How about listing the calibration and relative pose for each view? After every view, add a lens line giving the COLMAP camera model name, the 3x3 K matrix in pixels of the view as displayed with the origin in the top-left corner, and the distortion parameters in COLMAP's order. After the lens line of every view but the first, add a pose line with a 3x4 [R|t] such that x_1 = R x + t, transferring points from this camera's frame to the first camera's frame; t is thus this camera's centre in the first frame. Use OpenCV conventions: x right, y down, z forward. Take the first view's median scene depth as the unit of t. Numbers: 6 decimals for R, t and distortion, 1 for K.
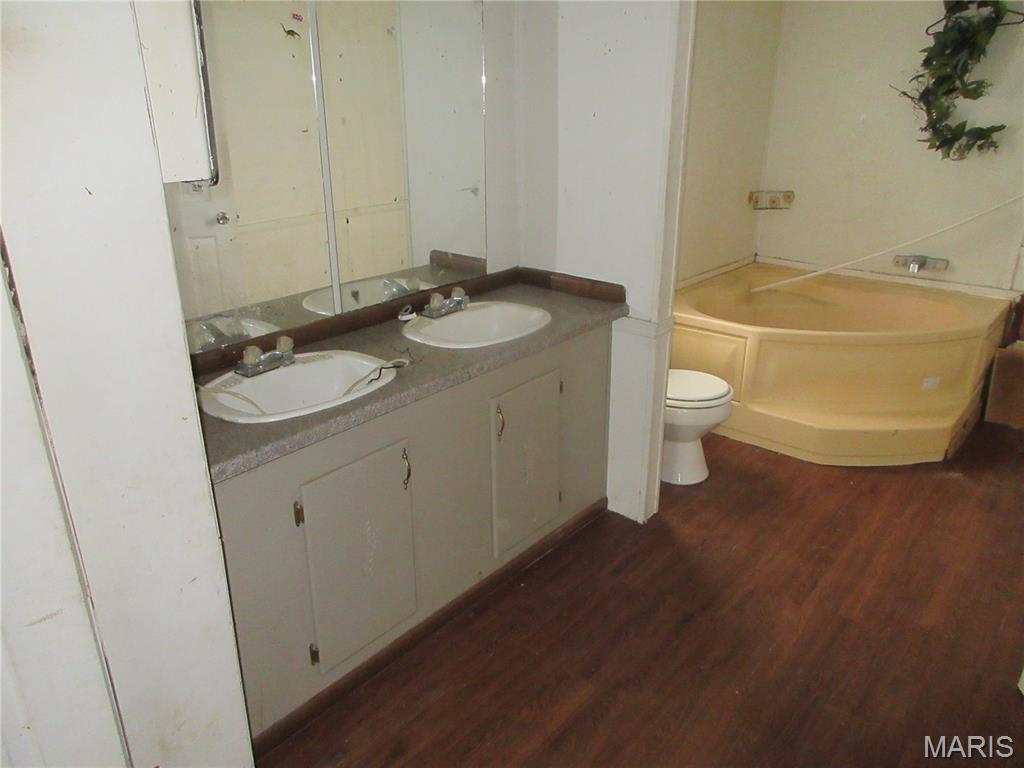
lens RADIAL K [[764.3, 0, 510.2], [0, 764.3, 386.9], [0, 0, 1]] dist [-0.001931, -0.002841]
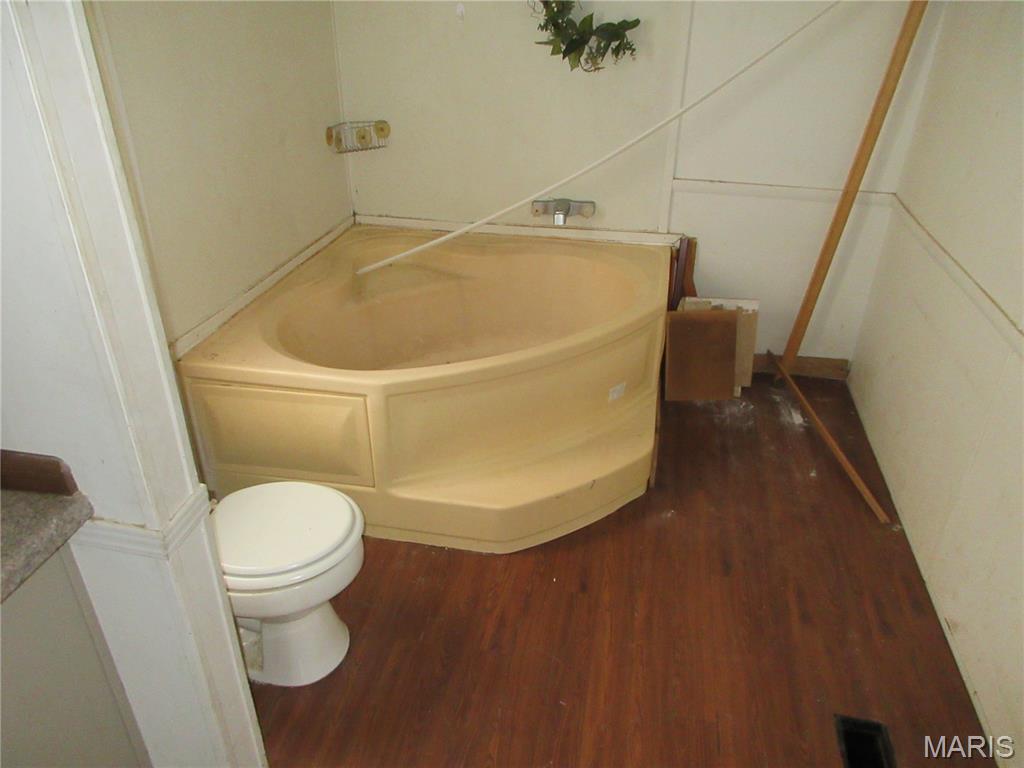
lens RADIAL K [[764.3, 0, 517.2], [0, 764.3, 383.9], [0, 0, 1]] dist [-0.001931, -0.002841]
pose [[0.873356, -0.228606, 0.430104, 0.135445], [0.168455, 0.970291, 0.173663, -0.141699], [-0.457026, -0.079216, 0.885919, 0.350268]]
